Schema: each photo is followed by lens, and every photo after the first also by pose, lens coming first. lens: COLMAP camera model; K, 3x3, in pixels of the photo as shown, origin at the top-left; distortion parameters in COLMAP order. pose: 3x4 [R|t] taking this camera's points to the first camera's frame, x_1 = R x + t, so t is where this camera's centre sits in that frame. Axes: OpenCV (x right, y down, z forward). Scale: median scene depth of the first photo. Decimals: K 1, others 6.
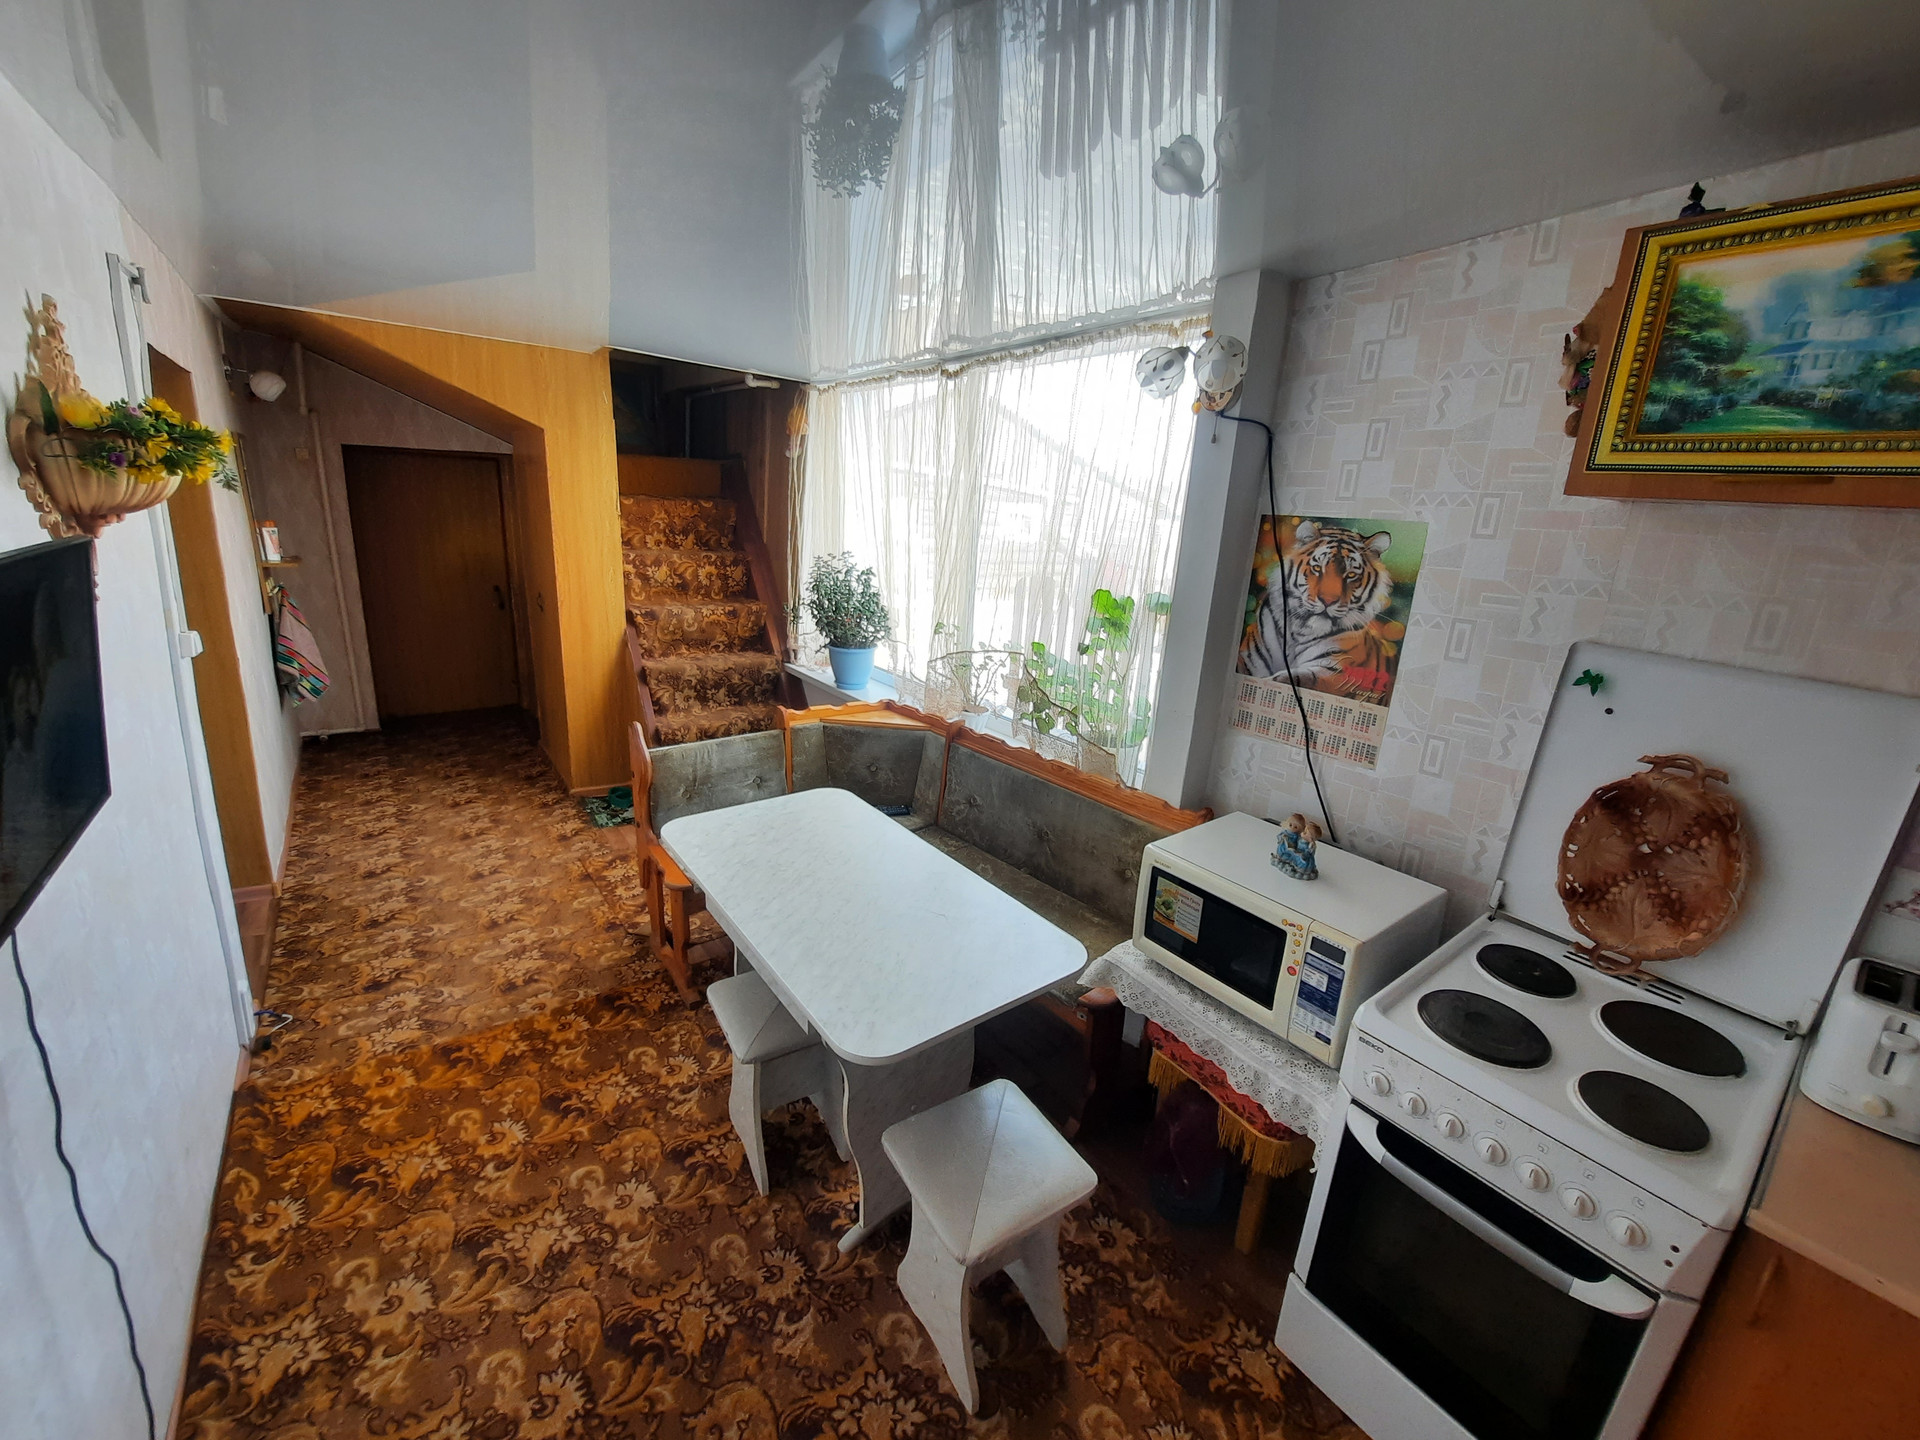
lens RADIAL K [[768.9, 0, 953.7], [0, 768.9, 711.5], [0, 0, 1]] dist [-0.011189, -0.003328]
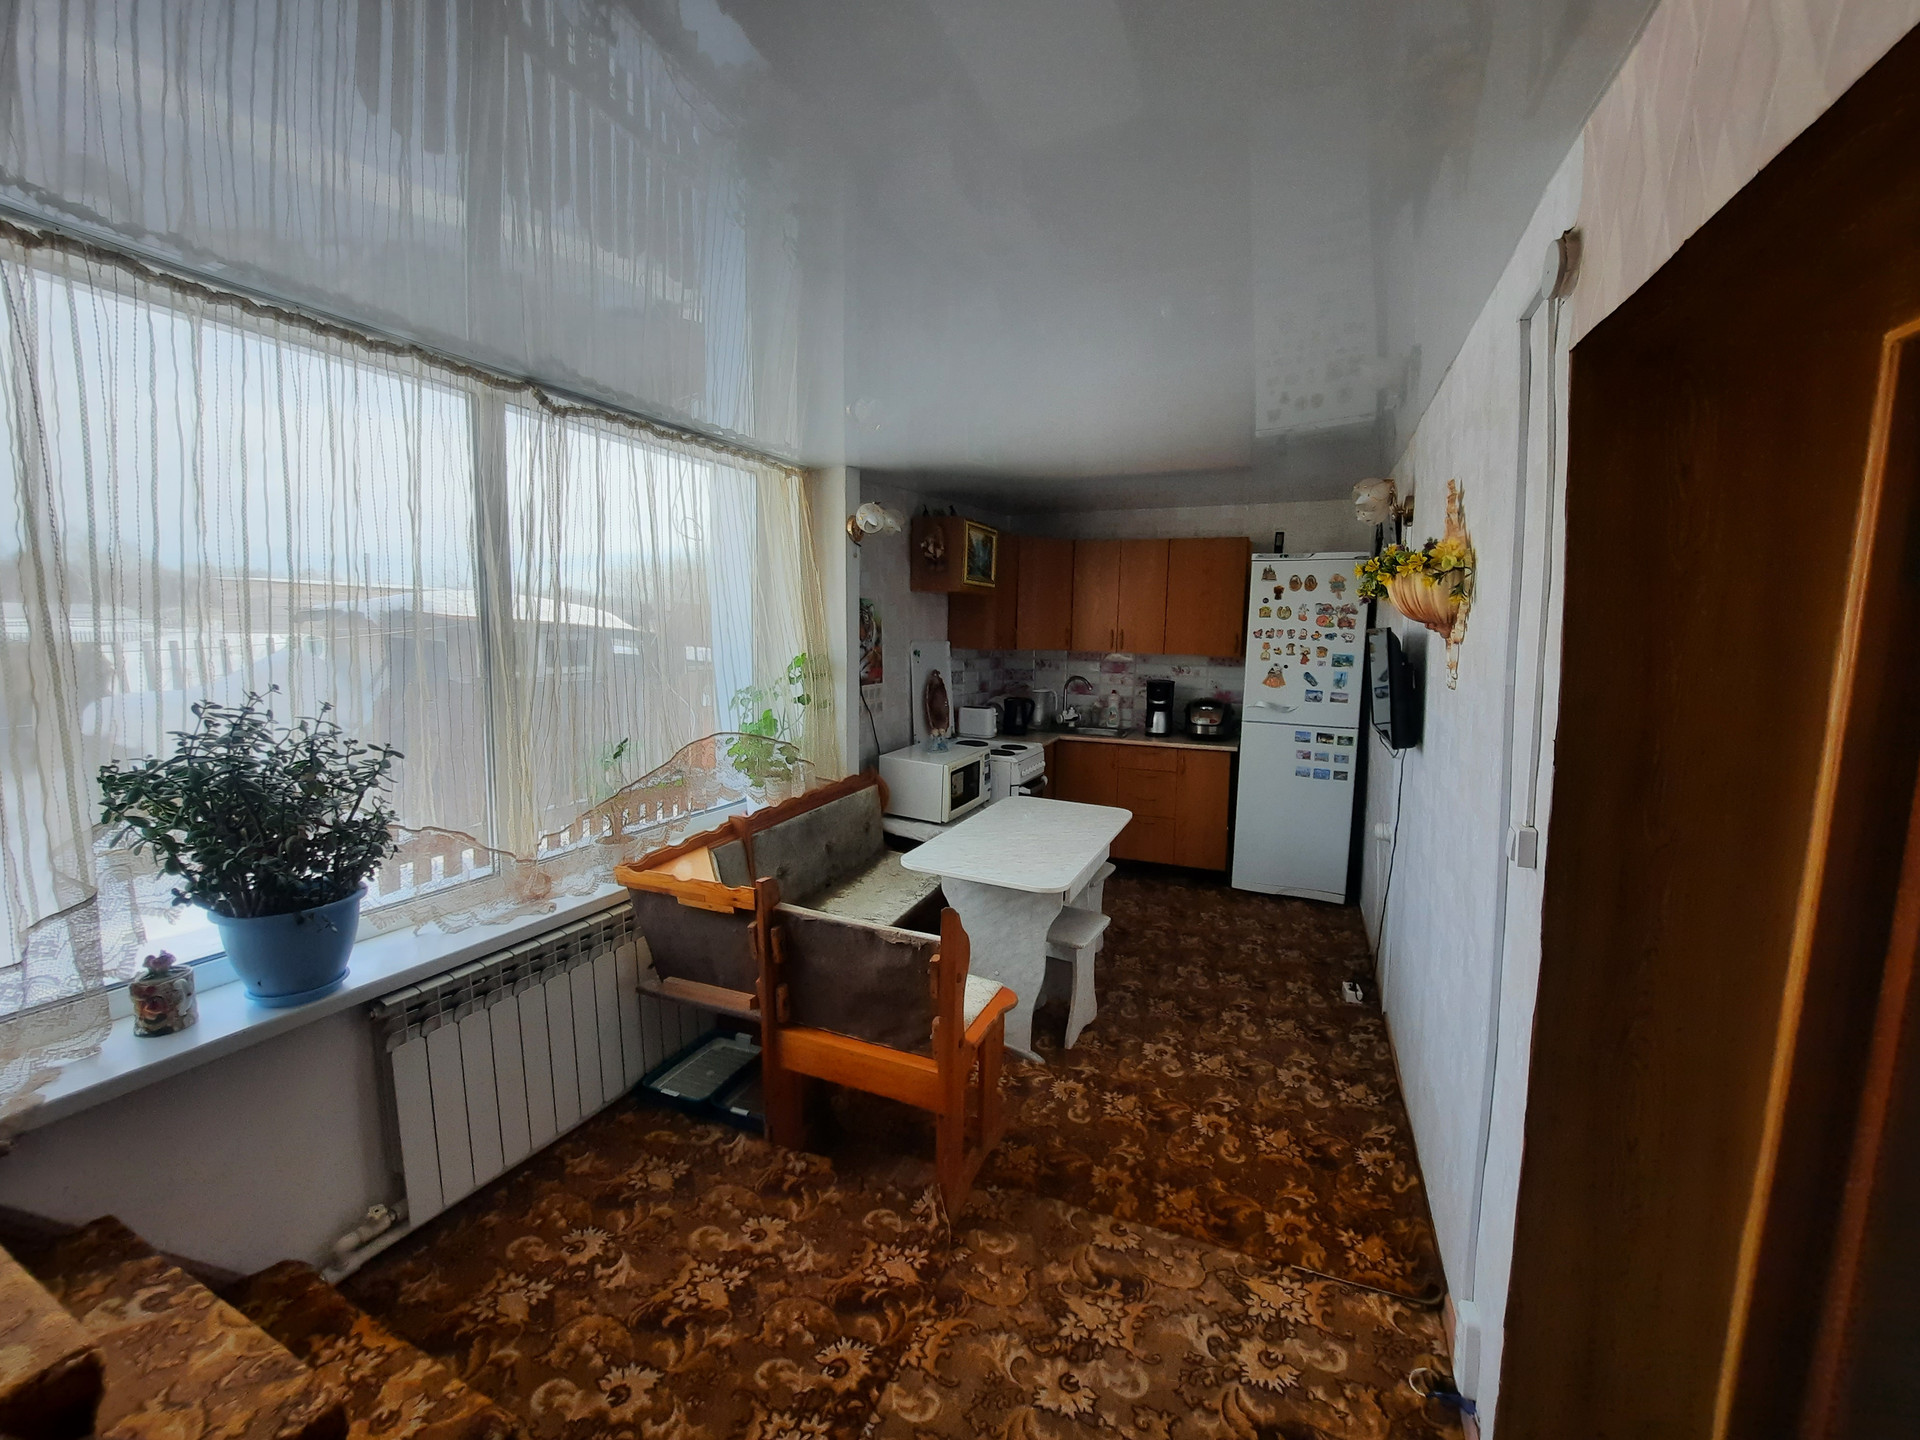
lens RADIAL K [[768.9, 0, 953.7], [0, 768.9, 711.5], [0, 0, 1]] dist [-0.011189, -0.003328]
pose [[-0.488845, -0.158167, 0.857912, -1.225674], [0.186927, 0.941593, 0.280108, -0.433753], [-0.852108, 0.297297, -0.430728, 1.543801]]
